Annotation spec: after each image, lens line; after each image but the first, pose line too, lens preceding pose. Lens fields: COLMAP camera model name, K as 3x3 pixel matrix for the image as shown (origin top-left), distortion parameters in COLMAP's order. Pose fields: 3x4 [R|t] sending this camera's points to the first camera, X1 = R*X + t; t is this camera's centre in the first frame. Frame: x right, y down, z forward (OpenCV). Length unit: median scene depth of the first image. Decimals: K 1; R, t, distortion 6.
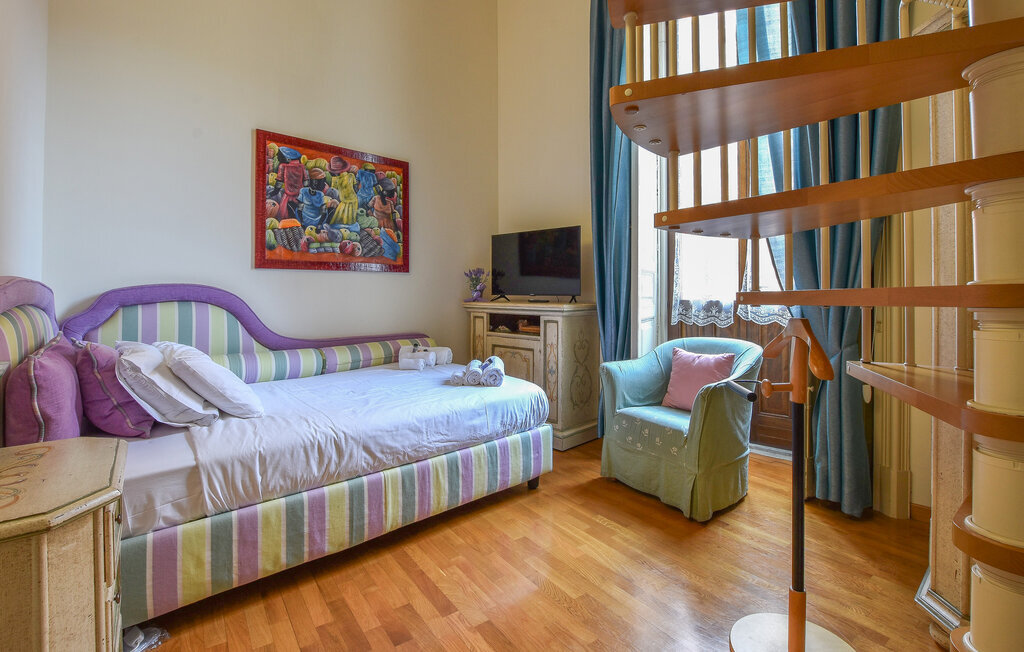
lens RADIAL K [[471.4, 0, 509.0], [0, 471.4, 296.4], [0, 0, 1]] dist [-0.043252, 0.011026]
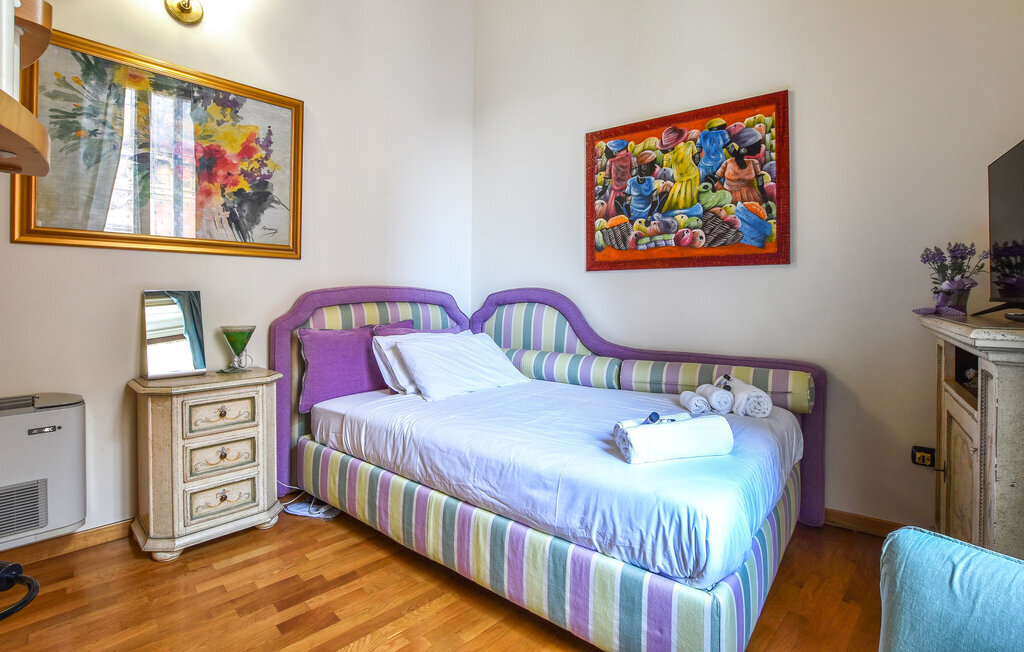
lens RADIAL K [[471.4, 0, 509.0], [0, 471.4, 296.4], [0, 0, 1]] dist [-0.043252, 0.011026]
pose [[0.144321, -0.000033, -0.989531, 0.412128], [-0.010764, 0.999941, -0.001603, -0.002404], [0.989472, 0.010883, 0.144312, 0.638886]]
